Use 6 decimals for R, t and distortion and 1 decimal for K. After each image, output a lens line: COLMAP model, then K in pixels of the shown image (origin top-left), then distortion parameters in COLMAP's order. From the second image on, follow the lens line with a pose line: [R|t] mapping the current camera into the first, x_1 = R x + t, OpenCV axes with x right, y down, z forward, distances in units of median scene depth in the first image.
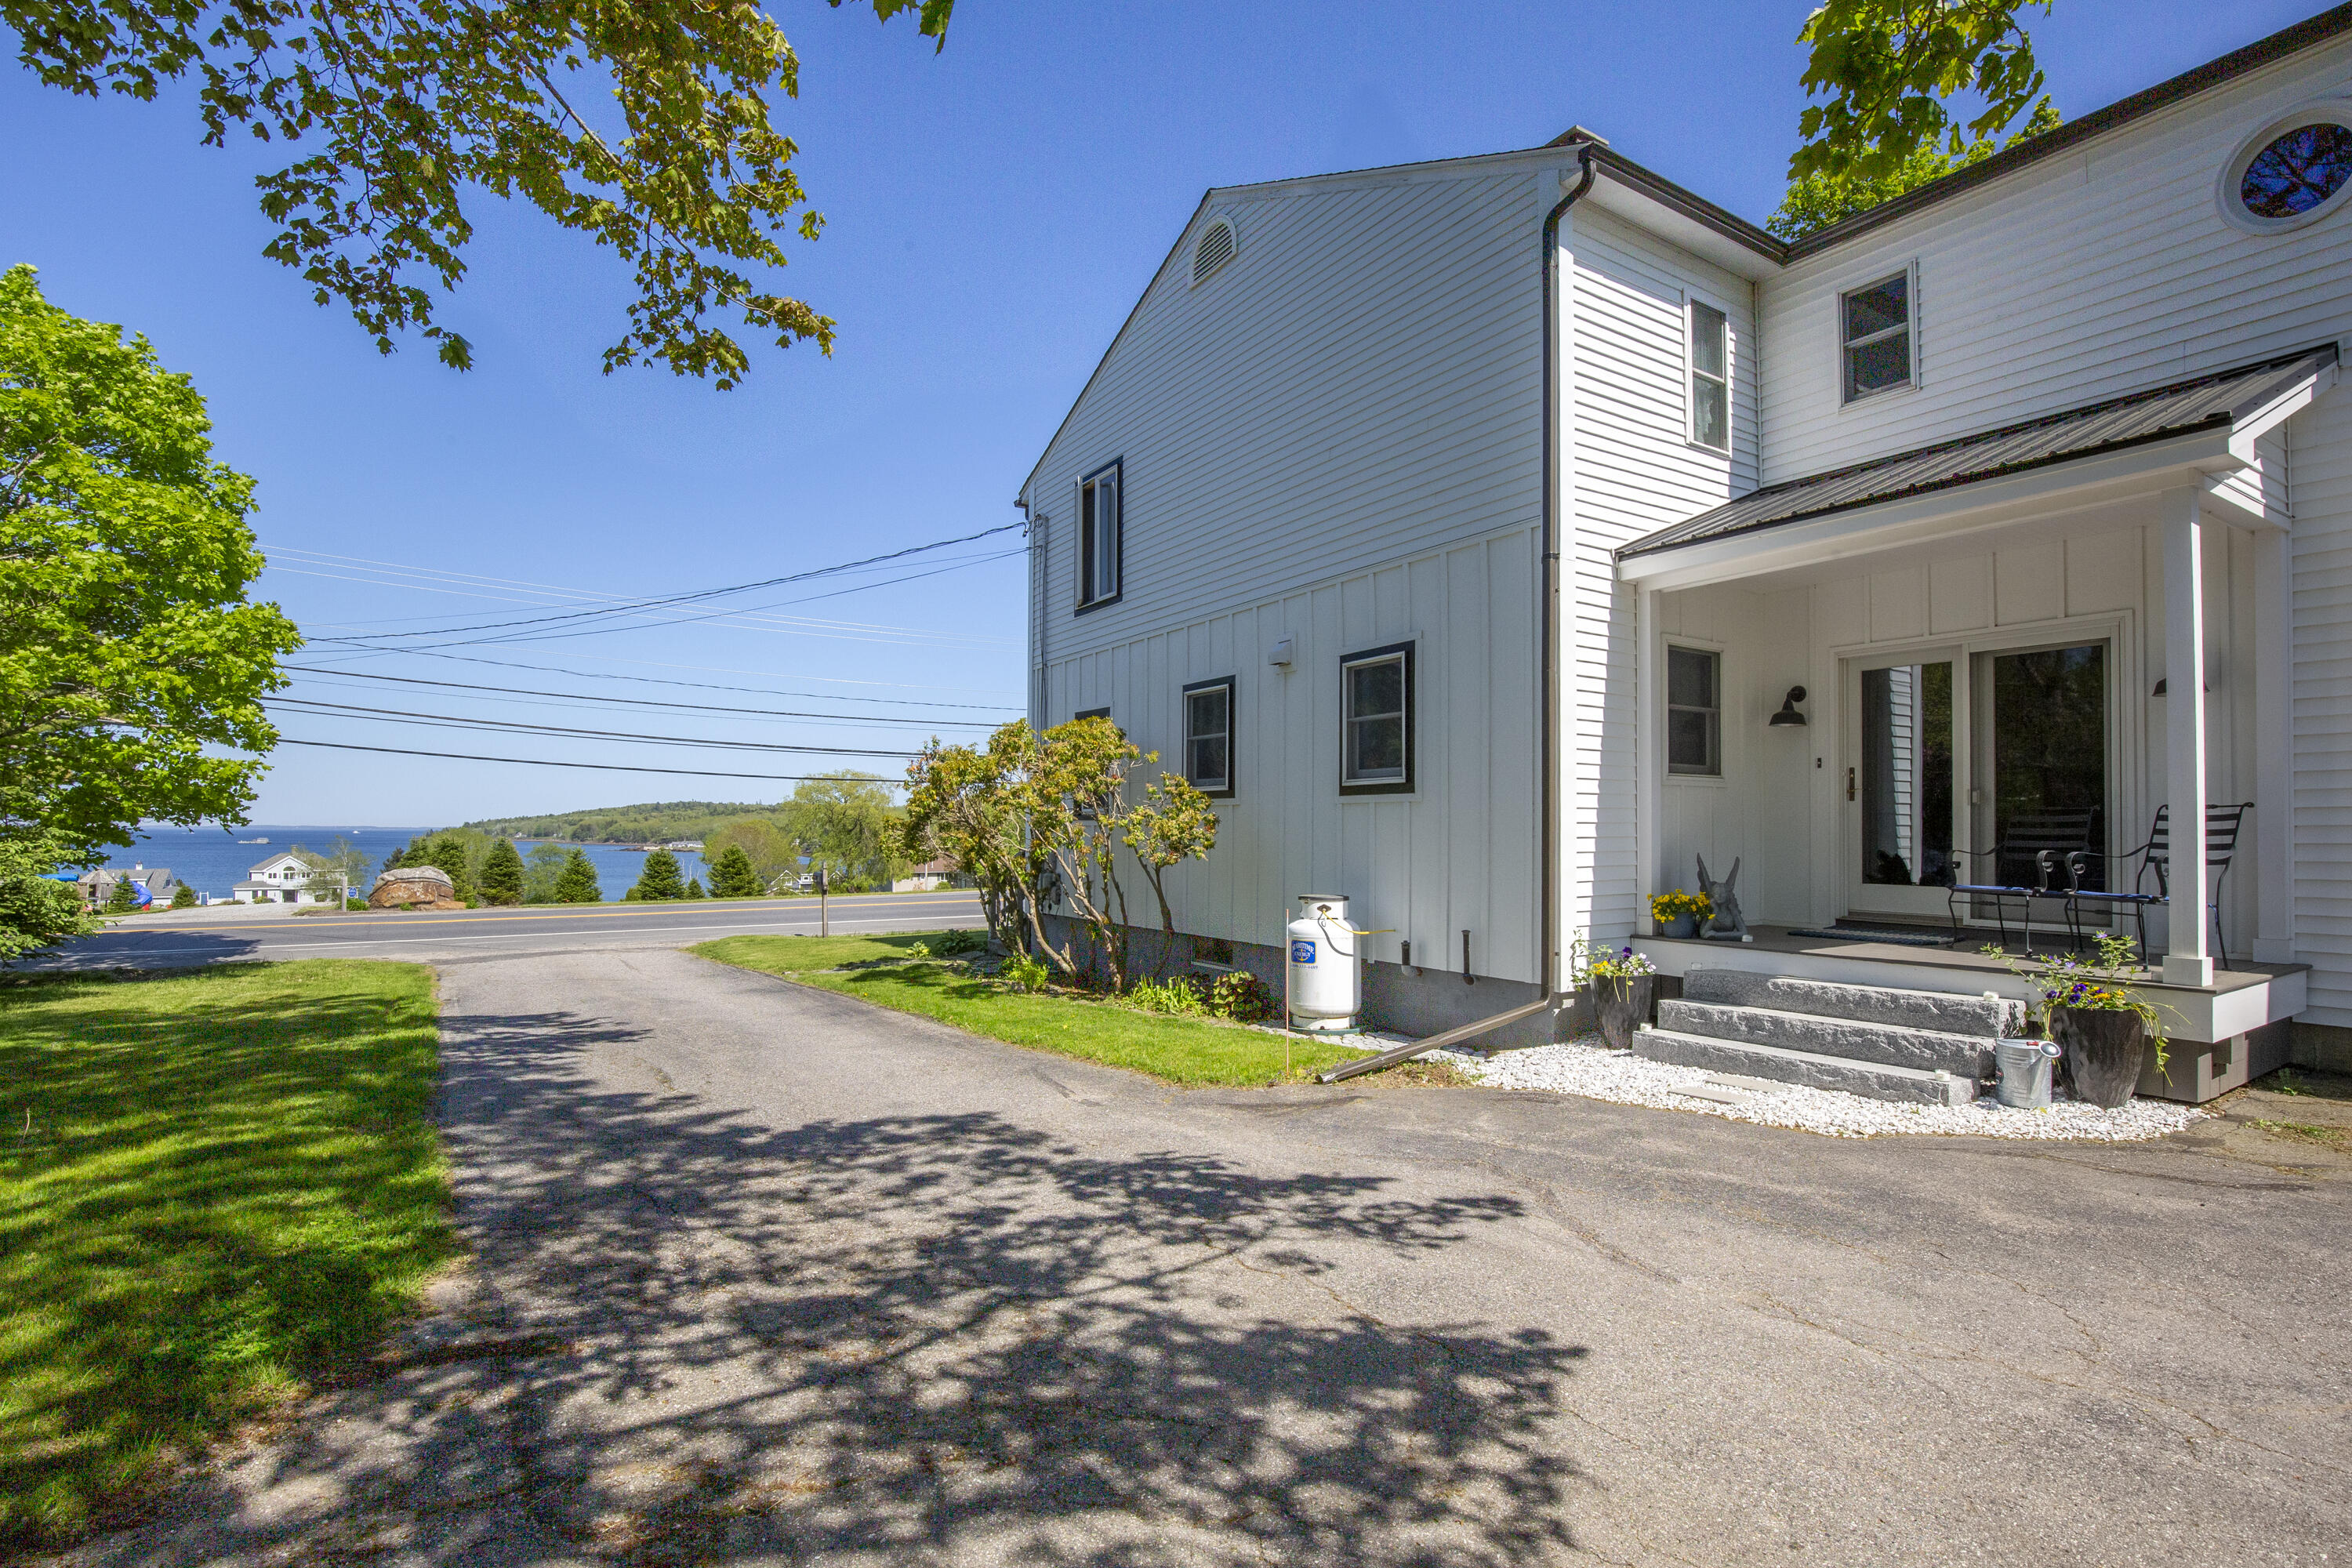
lens RADIAL K [[1142.4, 0, 1173.3], [0, 1142.4, 787.6], [0, 0, 1]] dist [-0.020302, 0.000057]
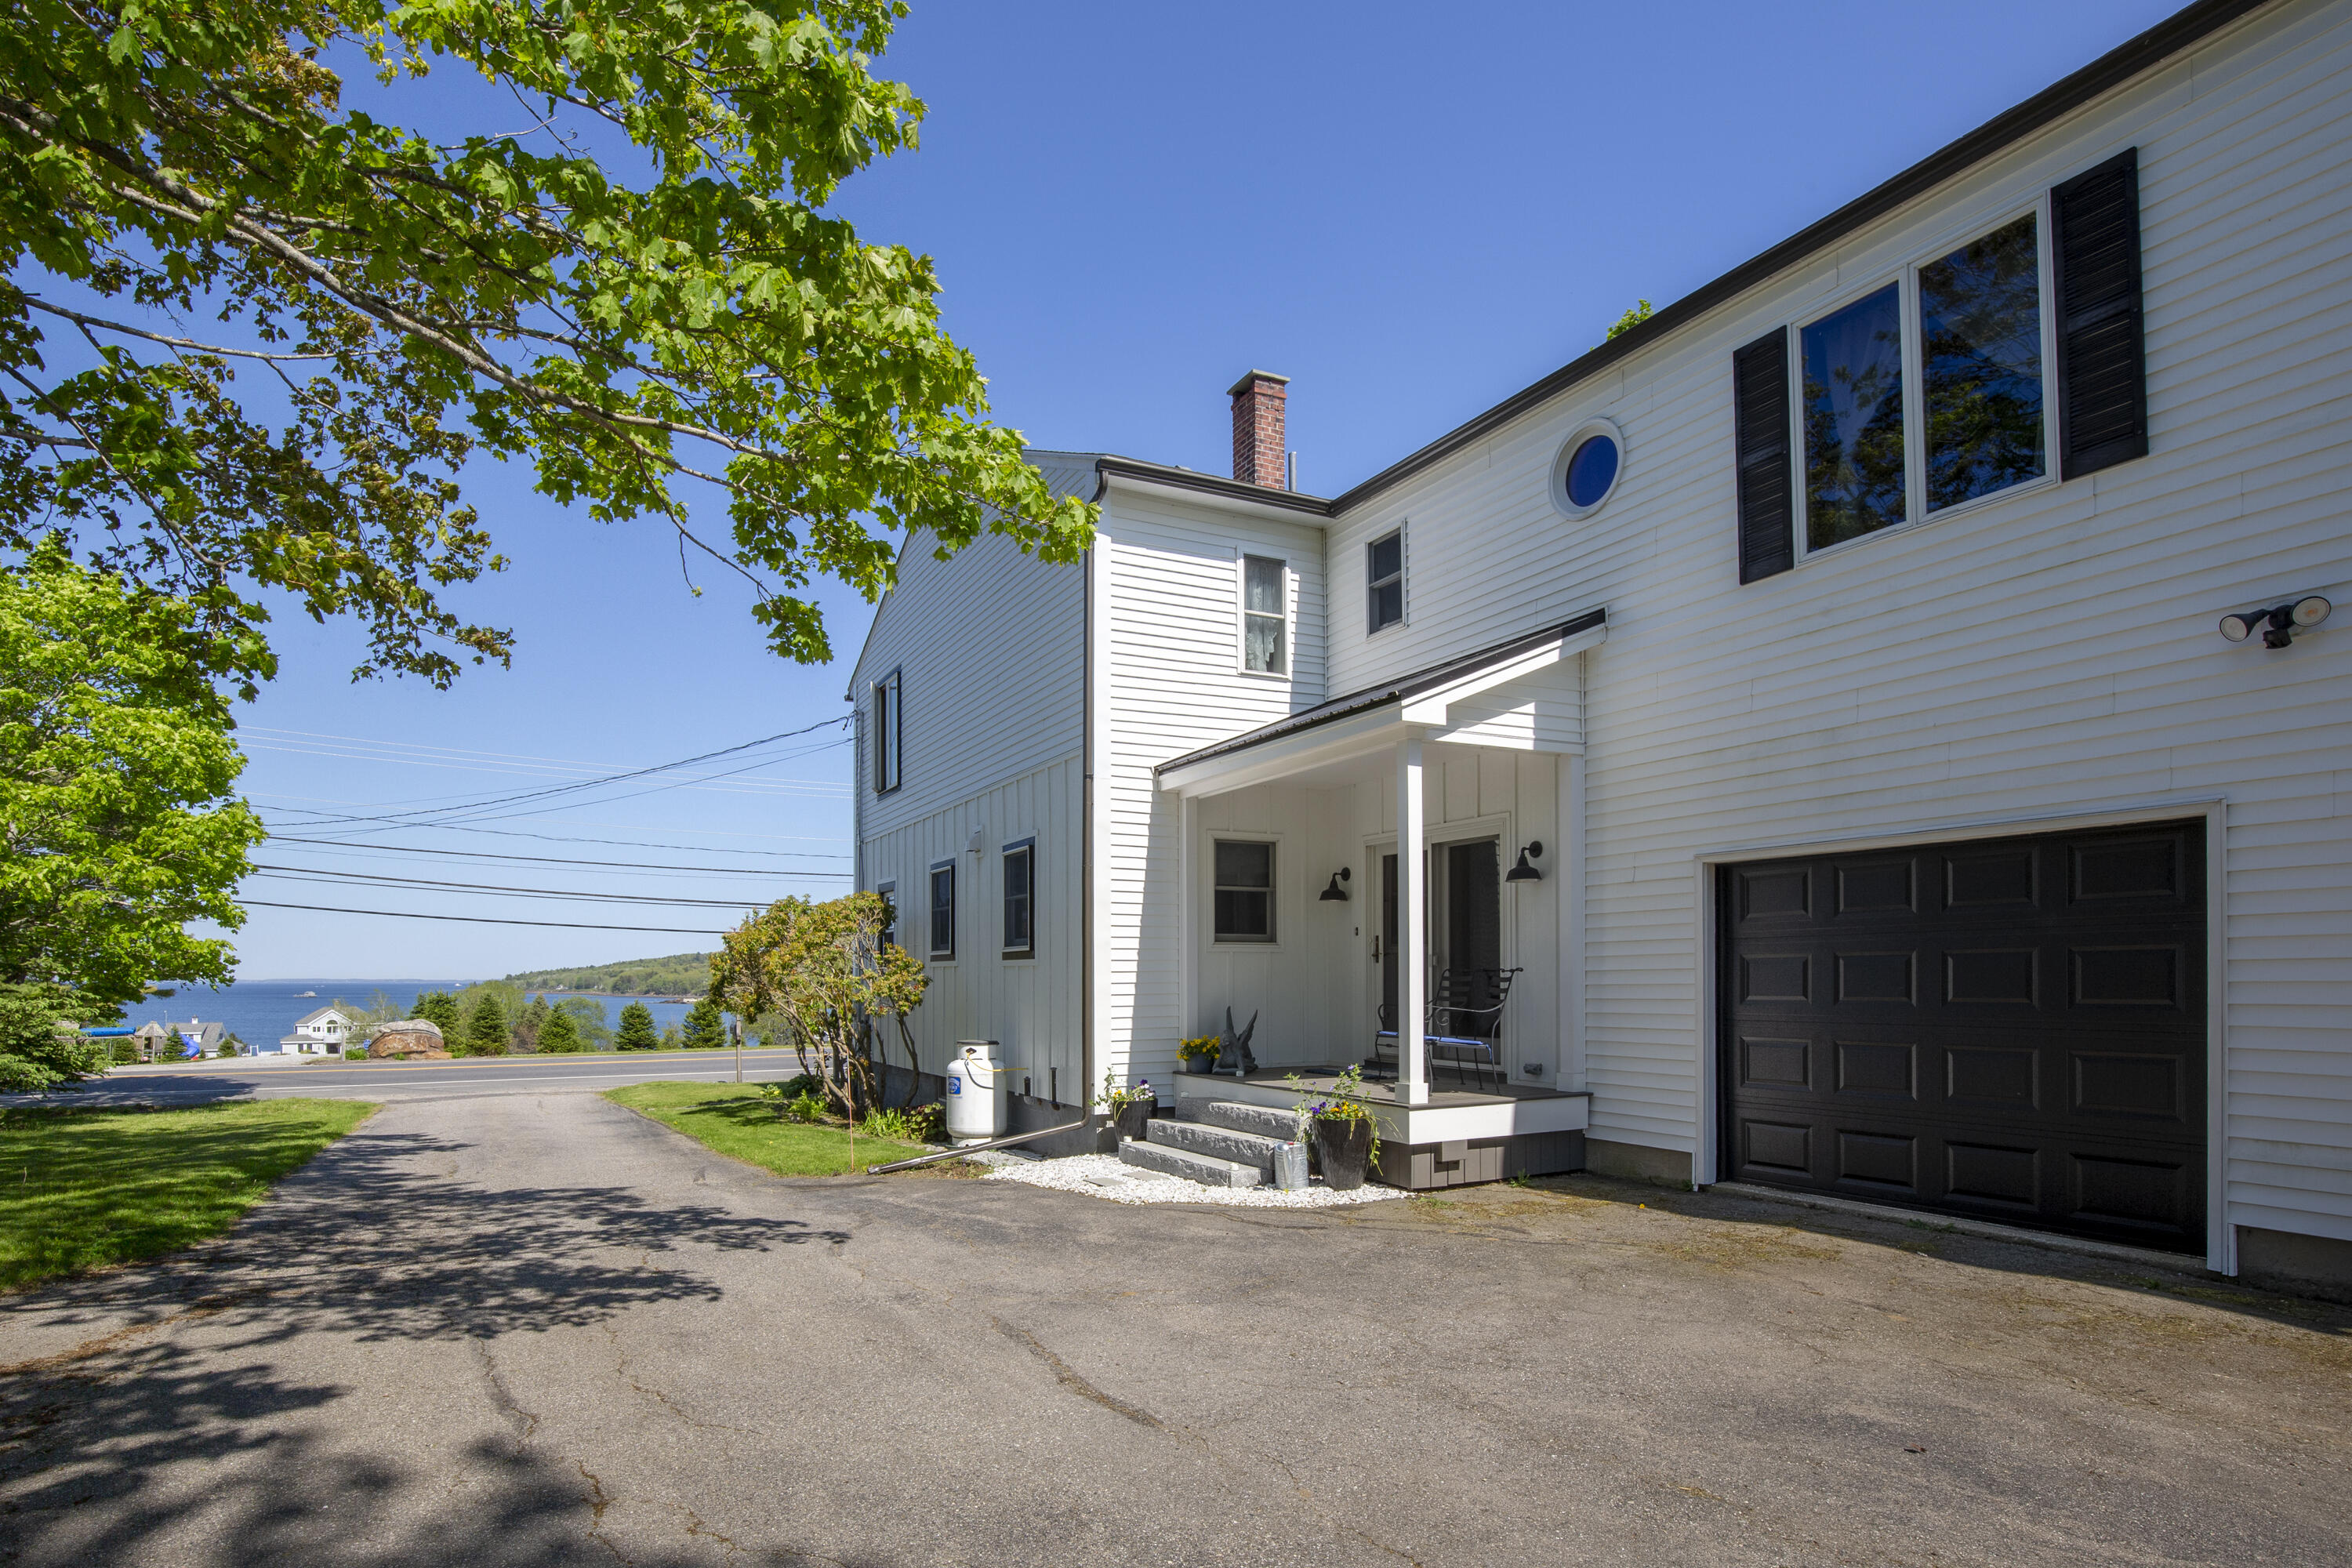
lens RADIAL K [[1239.6, 0, 1089.4], [0, 1239.6, 960.2], [0, 0, 1]] dist [-0.017965, -0.001162]
pose [[0.992735, -0.007859, -0.120067, 0.434279], [0.010577, 0.999702, 0.022019, -0.023156], [0.119858, -0.023129, 0.992522, -0.342187]]
